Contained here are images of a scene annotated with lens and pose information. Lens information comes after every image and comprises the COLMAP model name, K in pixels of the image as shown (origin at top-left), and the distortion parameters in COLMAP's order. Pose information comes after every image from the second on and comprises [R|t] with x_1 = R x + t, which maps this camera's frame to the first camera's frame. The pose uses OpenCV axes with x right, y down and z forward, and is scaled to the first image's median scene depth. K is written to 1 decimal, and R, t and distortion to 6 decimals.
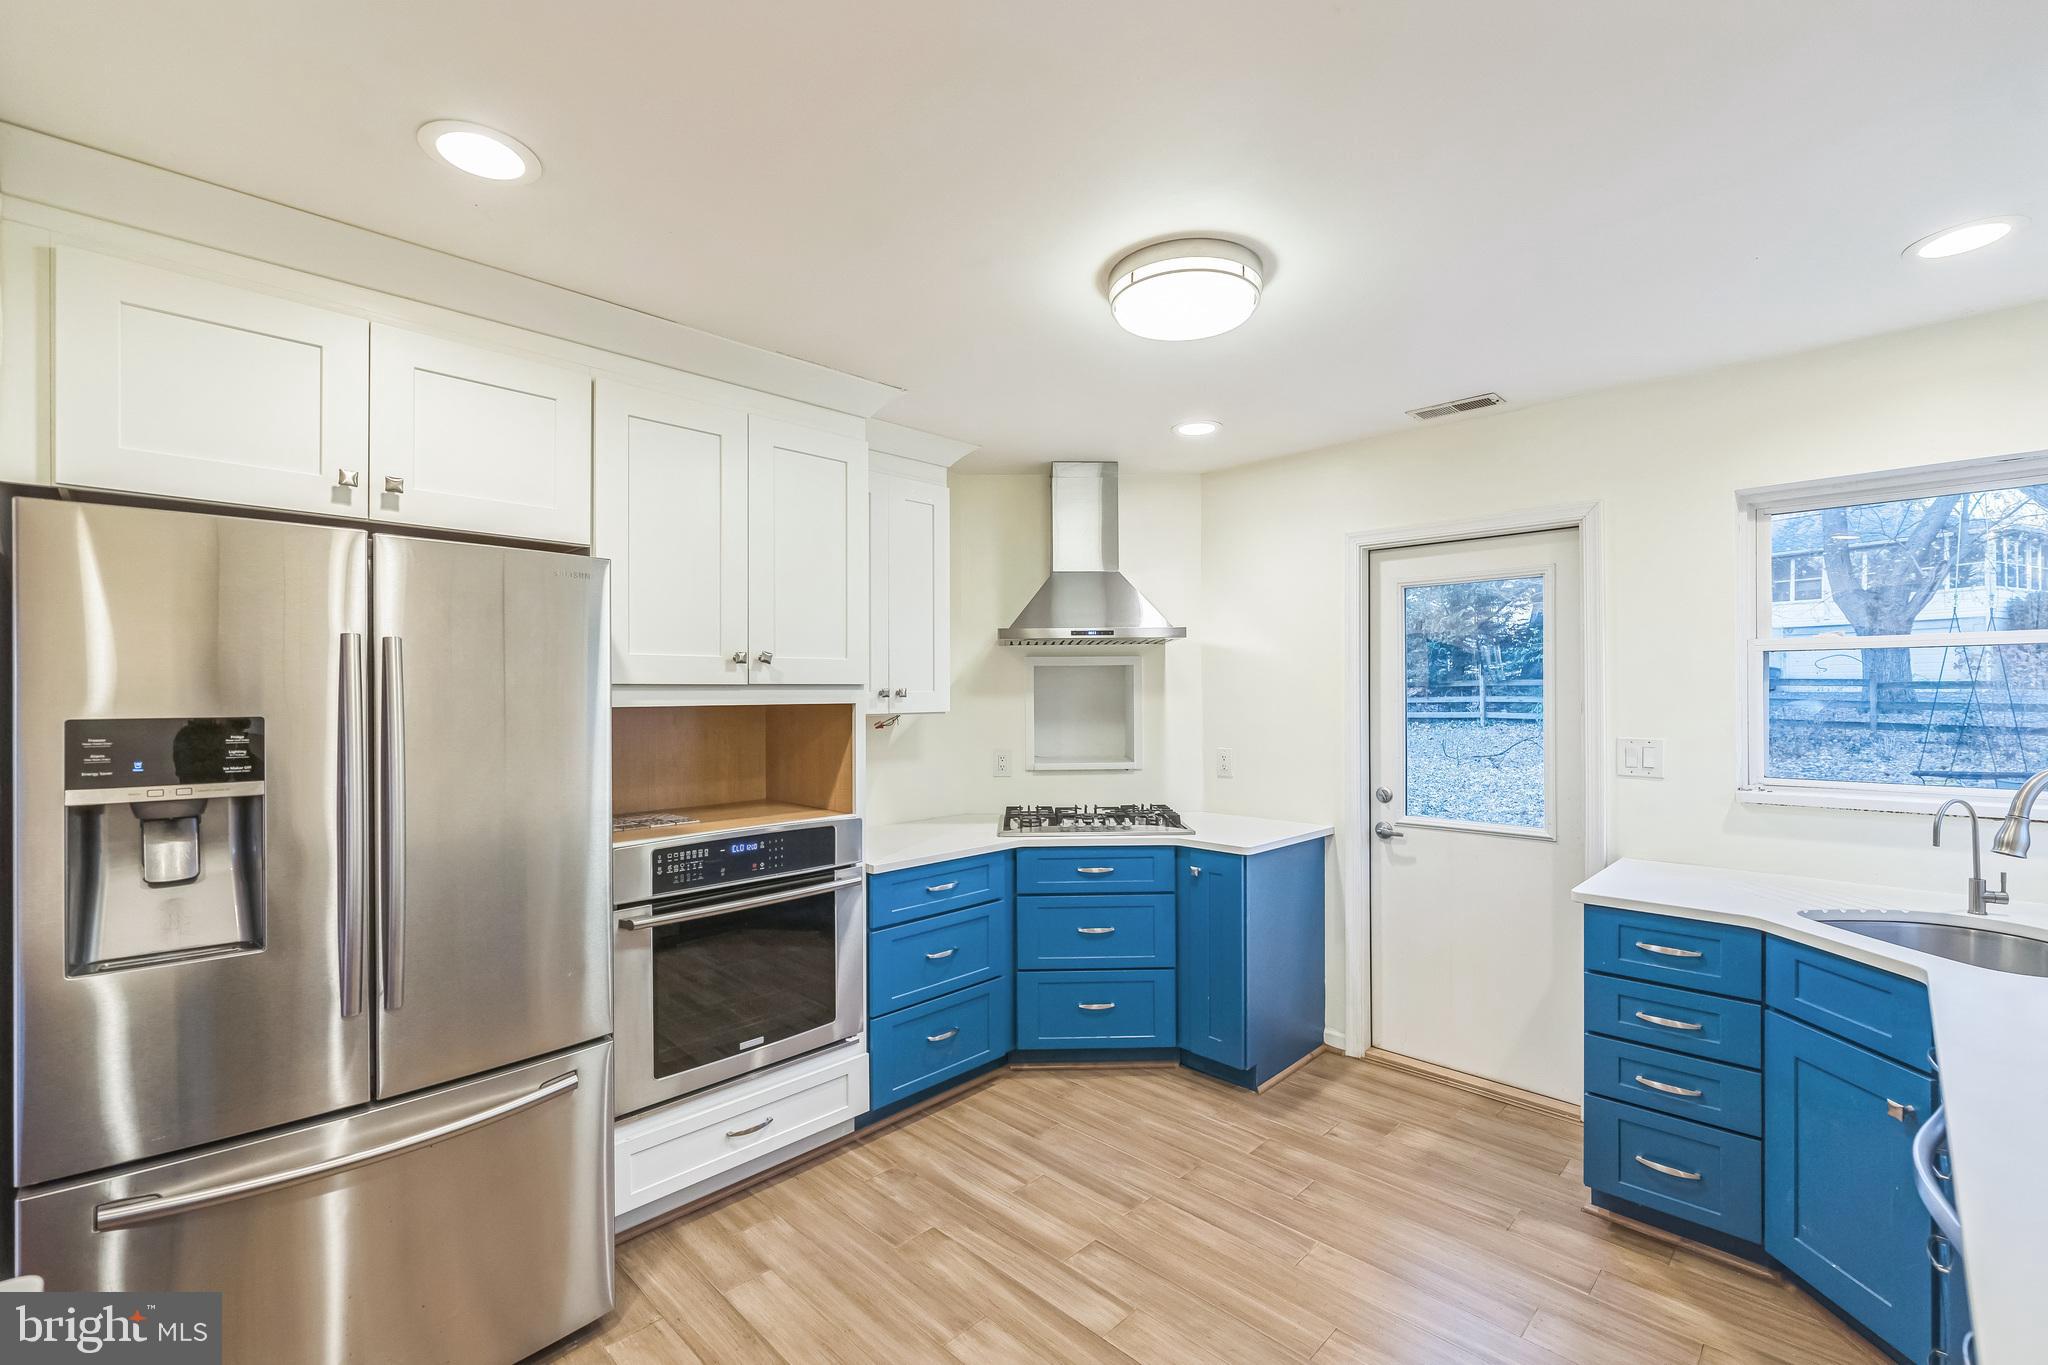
lens RADIAL K [[871.2, 0, 1024.0], [0, 871.2, 682.5], [0, 0, 1]] dist [0.000313, -0.000012]
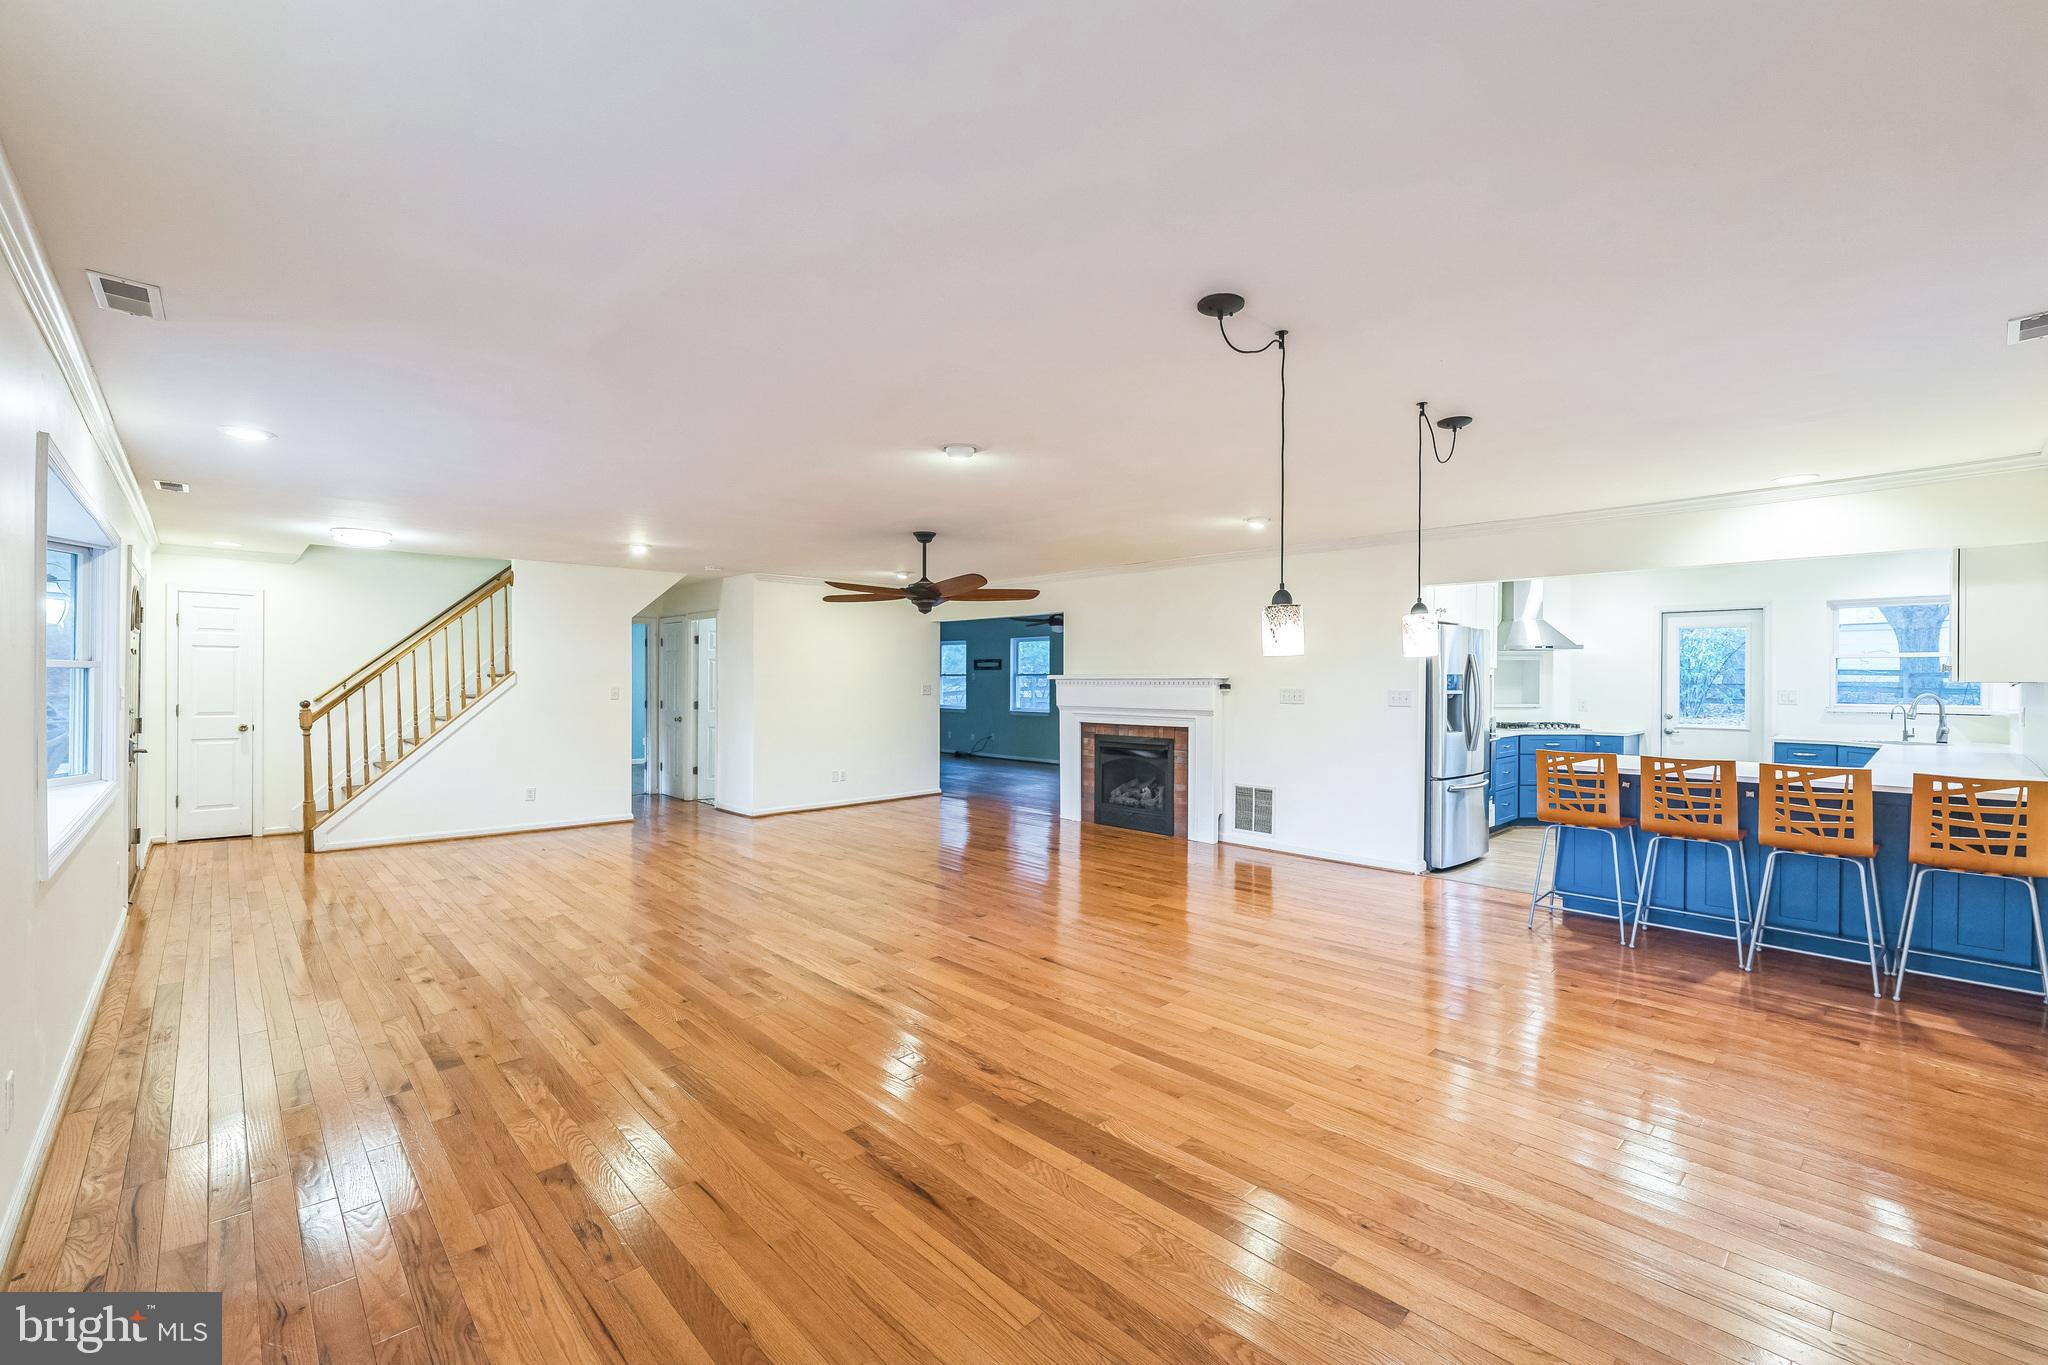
lens RADIAL K [[871.2, 0, 1024.0], [0, 871.2, 682.5], [0, 0, 1]] dist [0.000313, -0.000012]
pose [[0.999537, 0.006896, -0.029632, -1.273246], [-0.006431, 0.999855, 0.015739, 0.011424], [0.029737, -0.015541, 0.999437, -1.426142]]
